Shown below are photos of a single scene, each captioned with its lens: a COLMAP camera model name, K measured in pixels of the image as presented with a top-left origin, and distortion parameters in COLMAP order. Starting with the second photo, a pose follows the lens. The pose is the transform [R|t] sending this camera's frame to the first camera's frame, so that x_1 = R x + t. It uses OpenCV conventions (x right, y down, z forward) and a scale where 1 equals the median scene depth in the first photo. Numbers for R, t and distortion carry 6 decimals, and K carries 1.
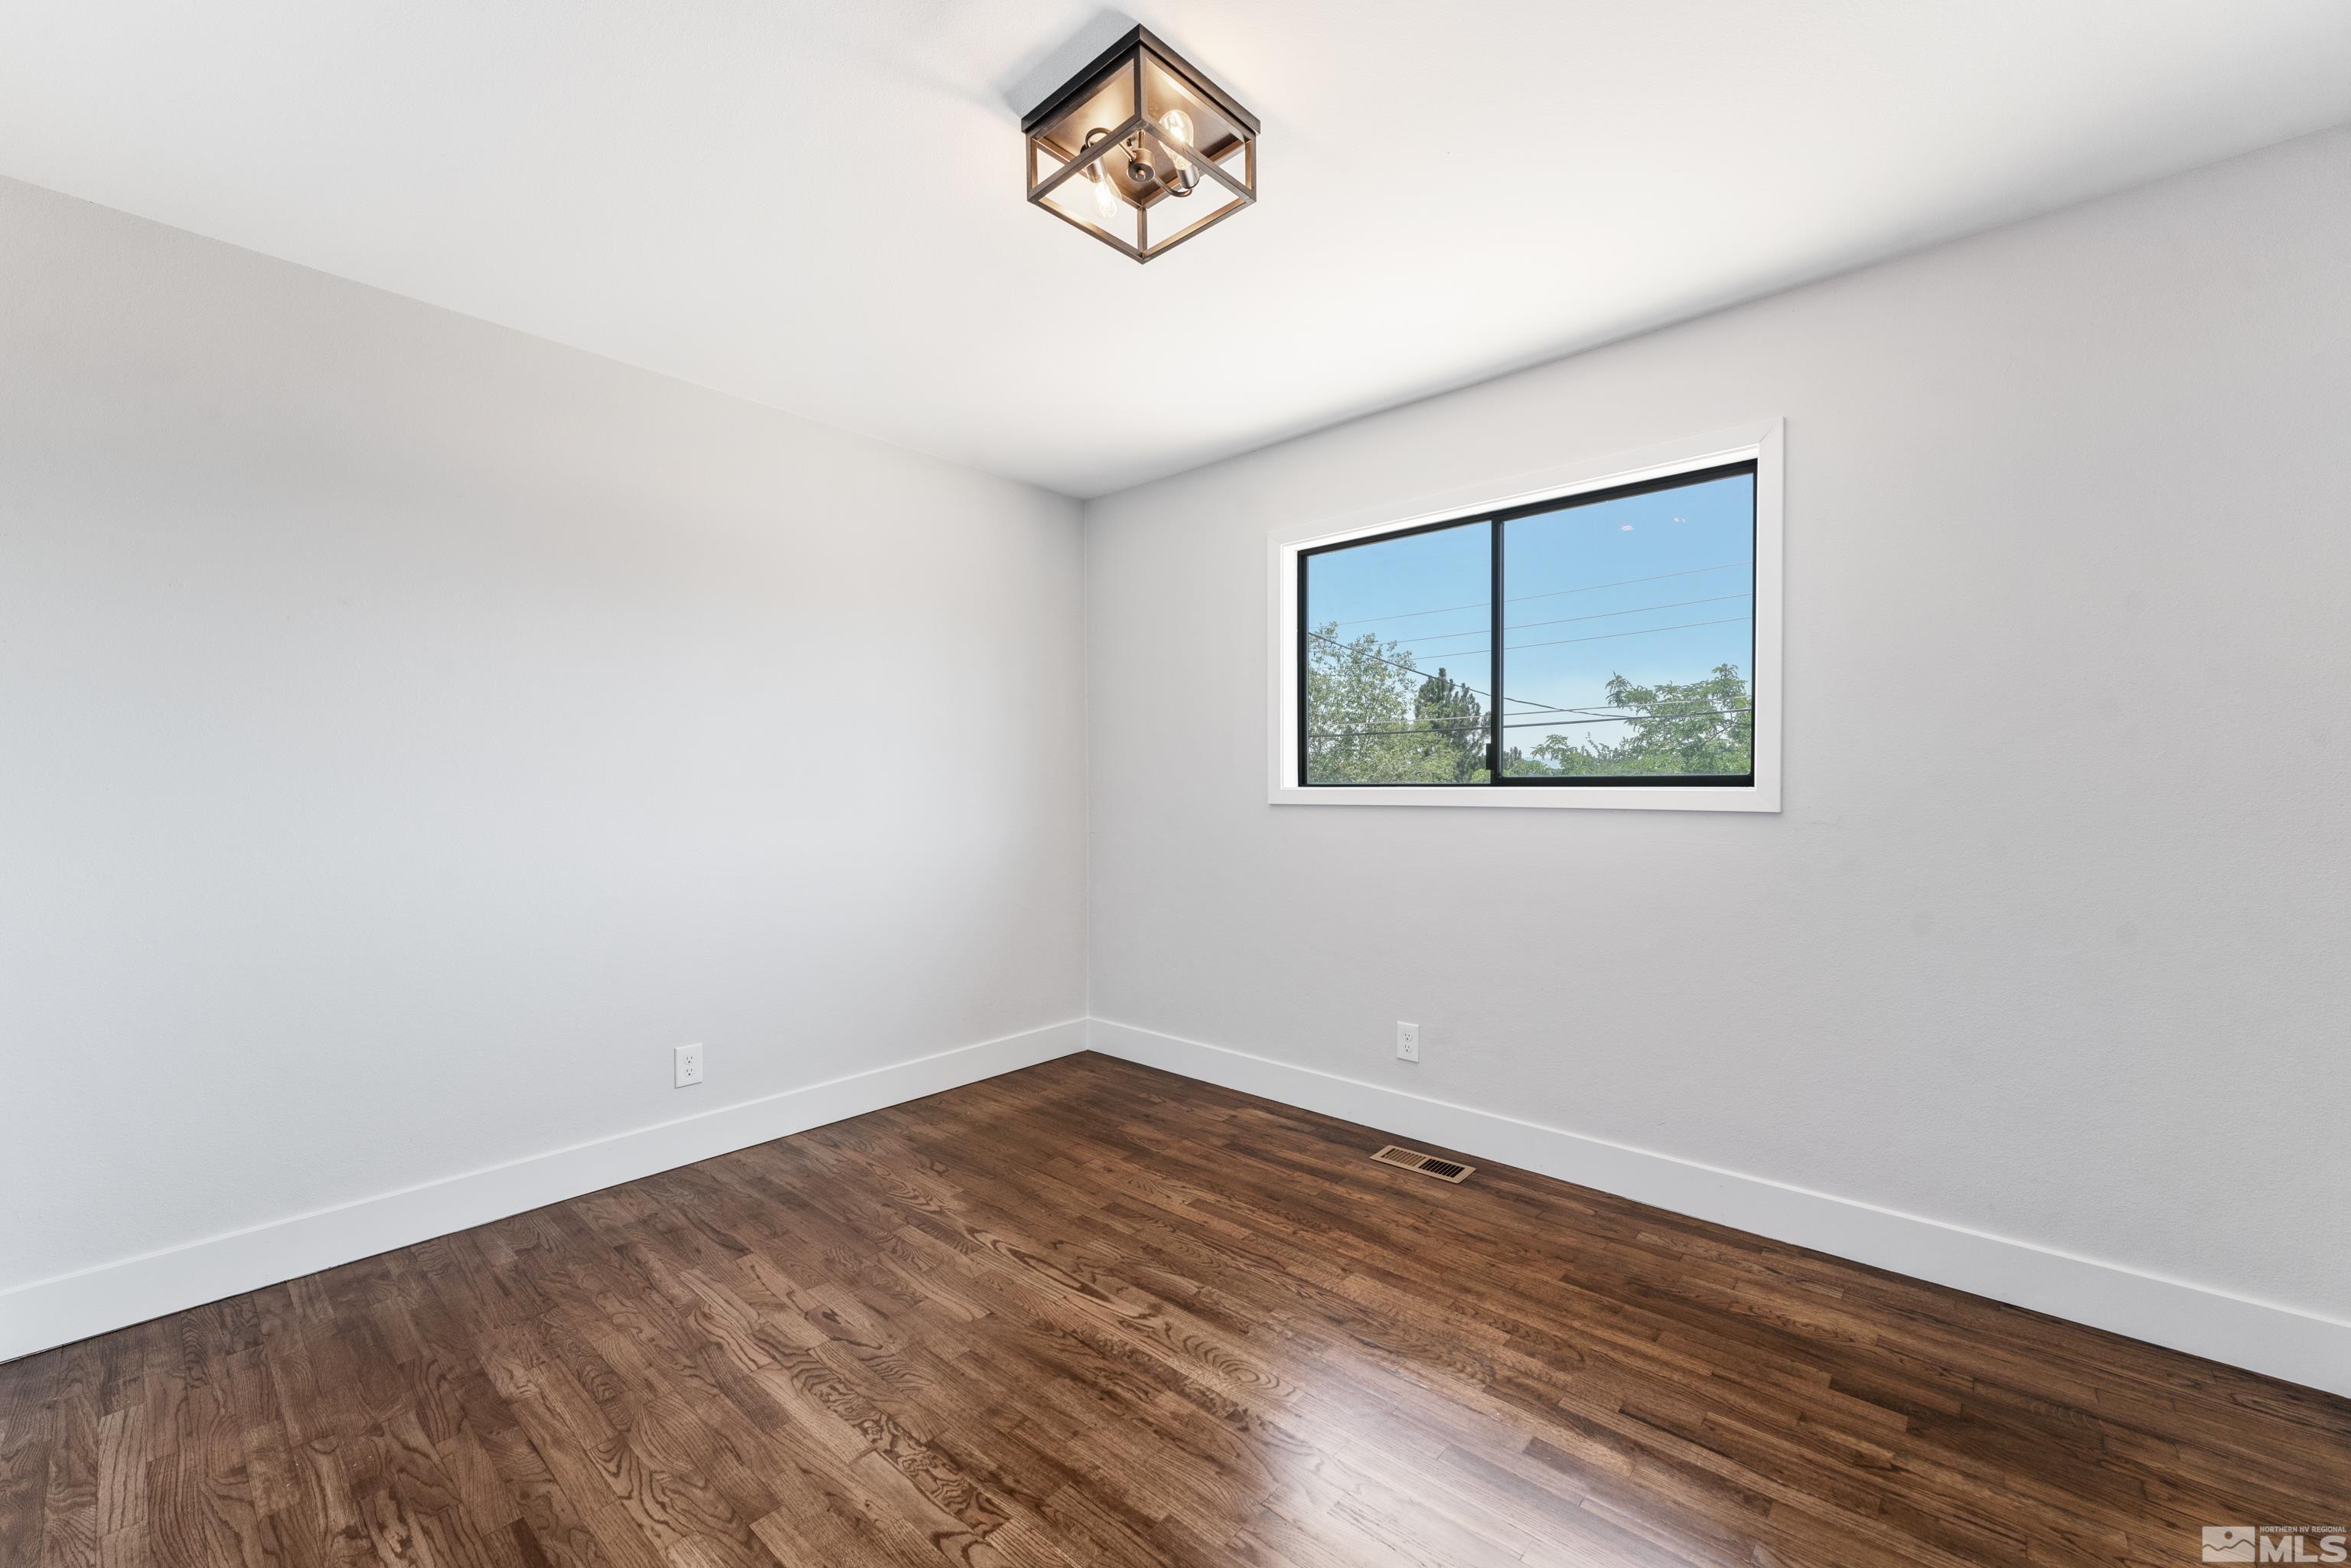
lens RADIAL K [[945.7, 0, 1174.8], [0, 945.7, 784.7], [0, 0, 1]] dist [-0.001272, -0.000203]
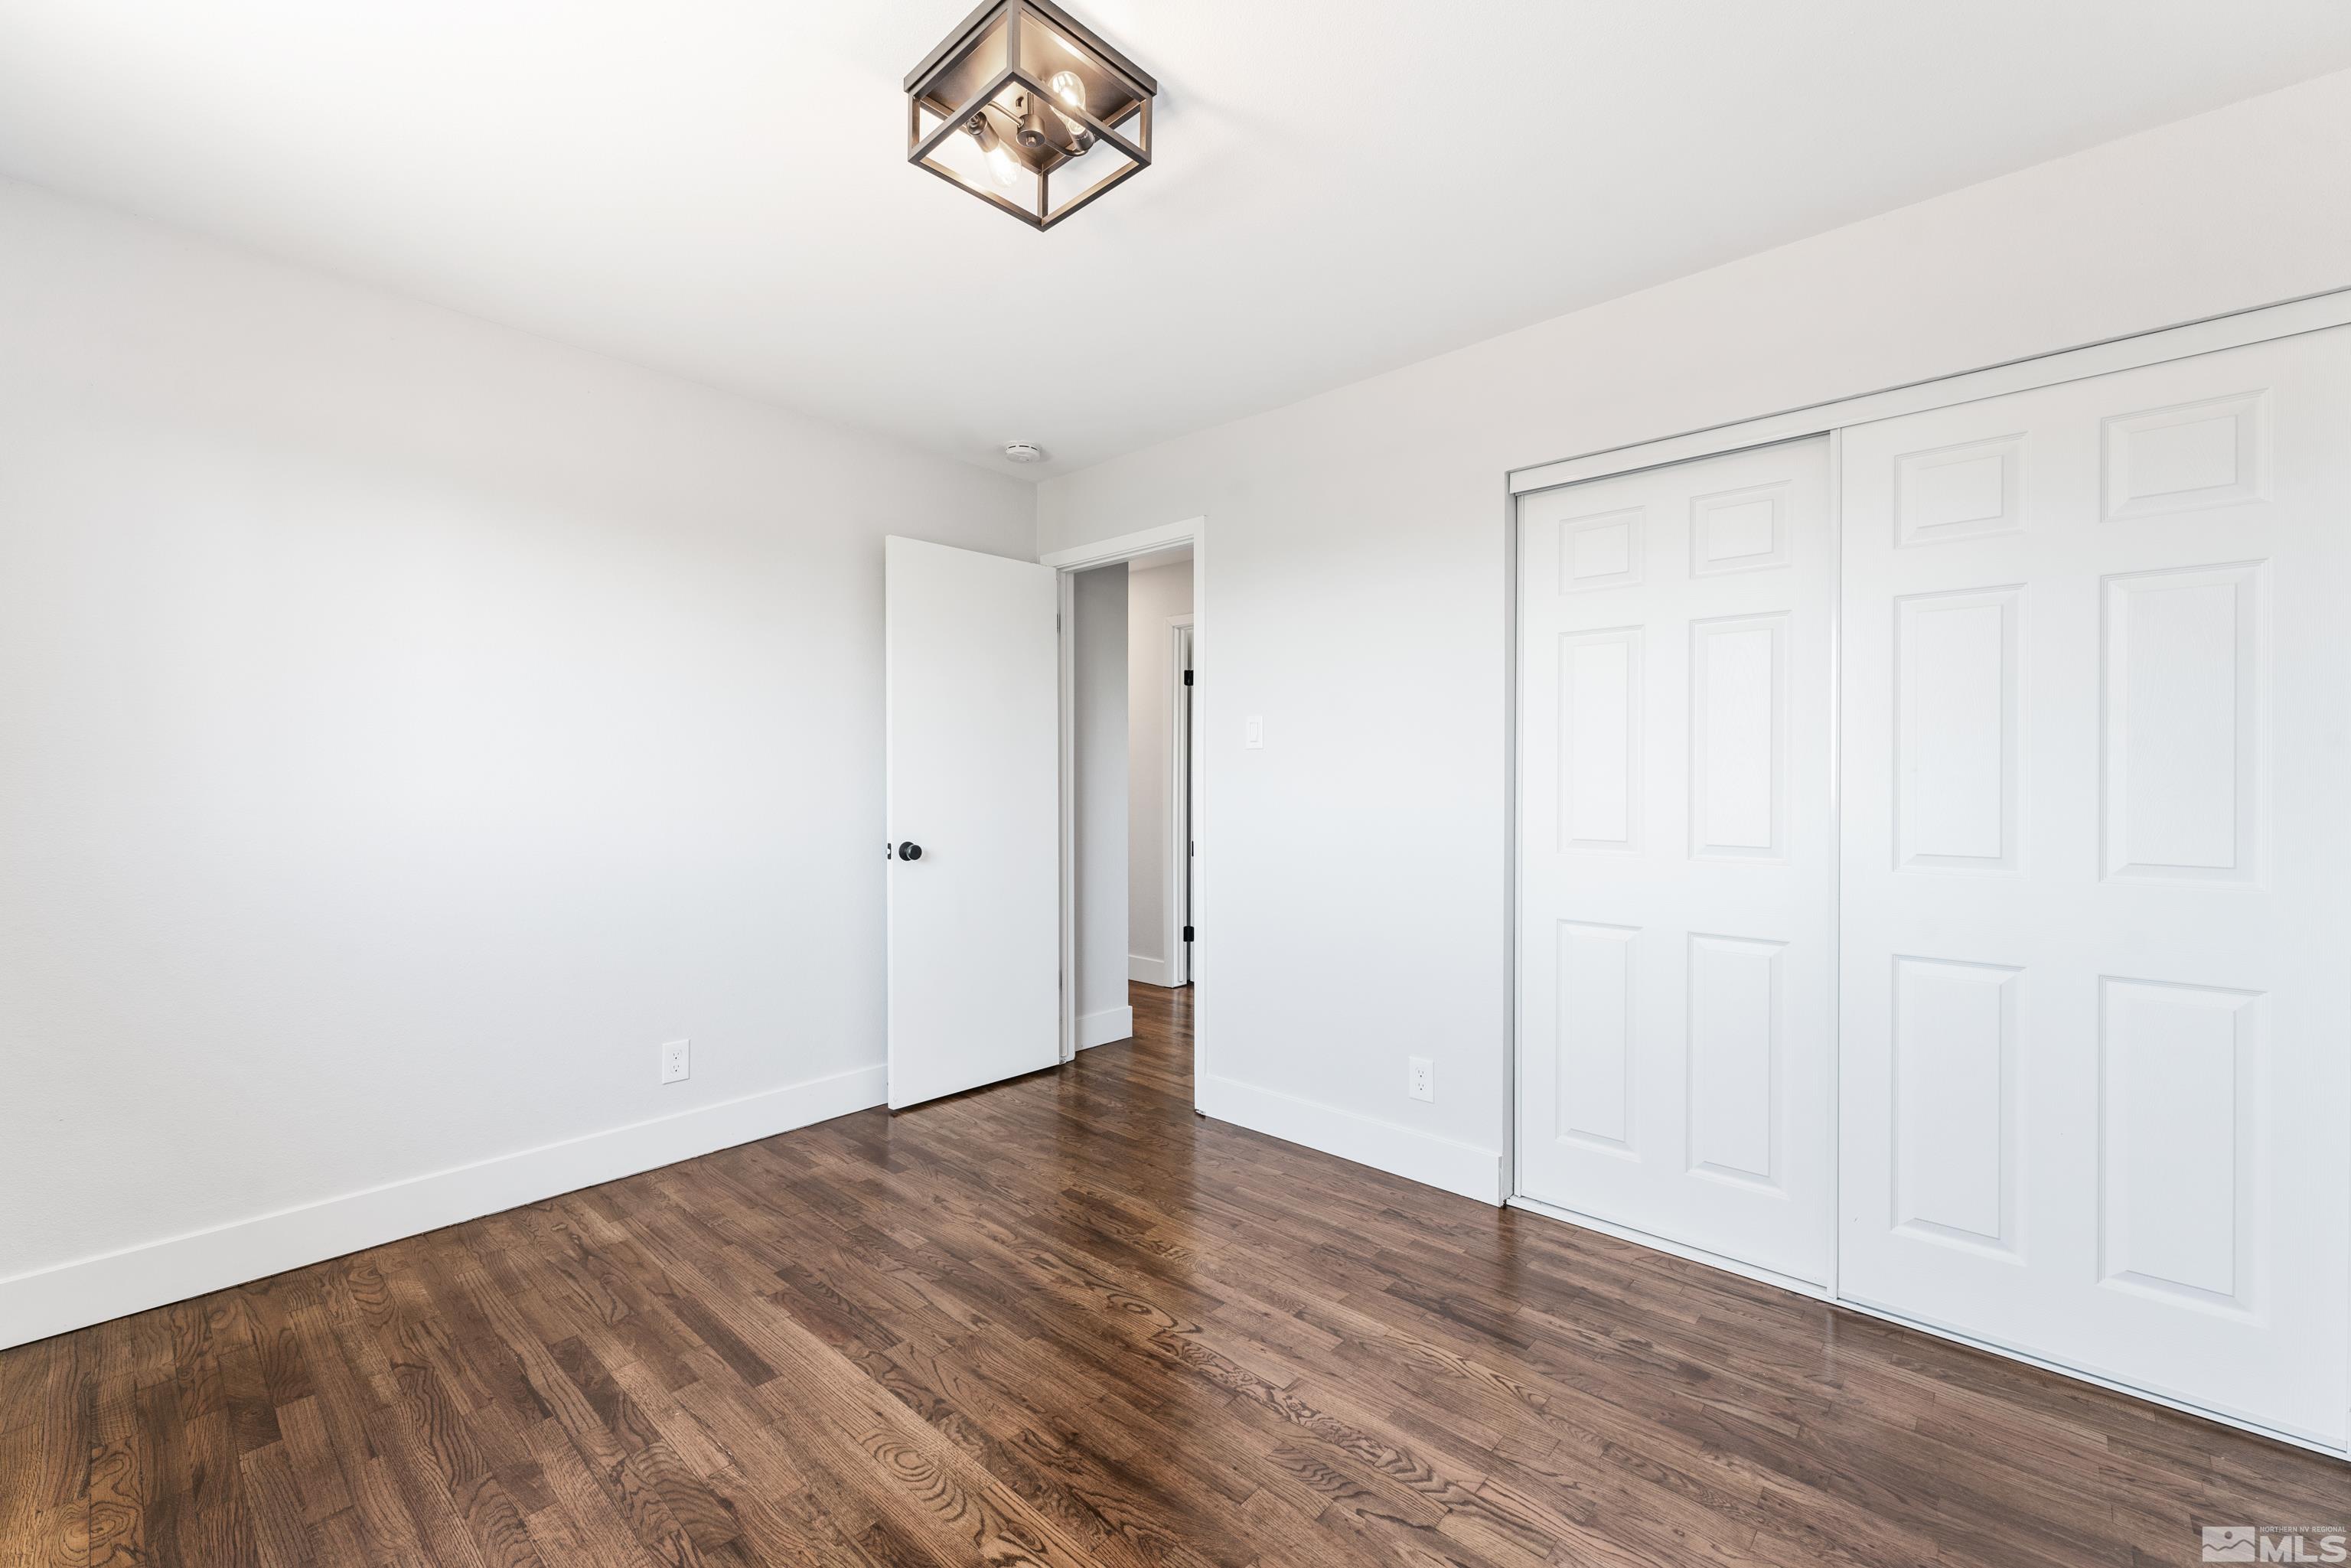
lens RADIAL K [[945.7, 0, 1174.8], [0, 945.7, 784.7], [0, 0, 1]] dist [-0.001272, -0.000203]
pose [[-0.999992, -0.001899, -0.003502, -0.178404], [-0.001902, 0.999998, 0.000846, 0.001767], [0.003500, 0.000852, -0.999994, 2.008585]]
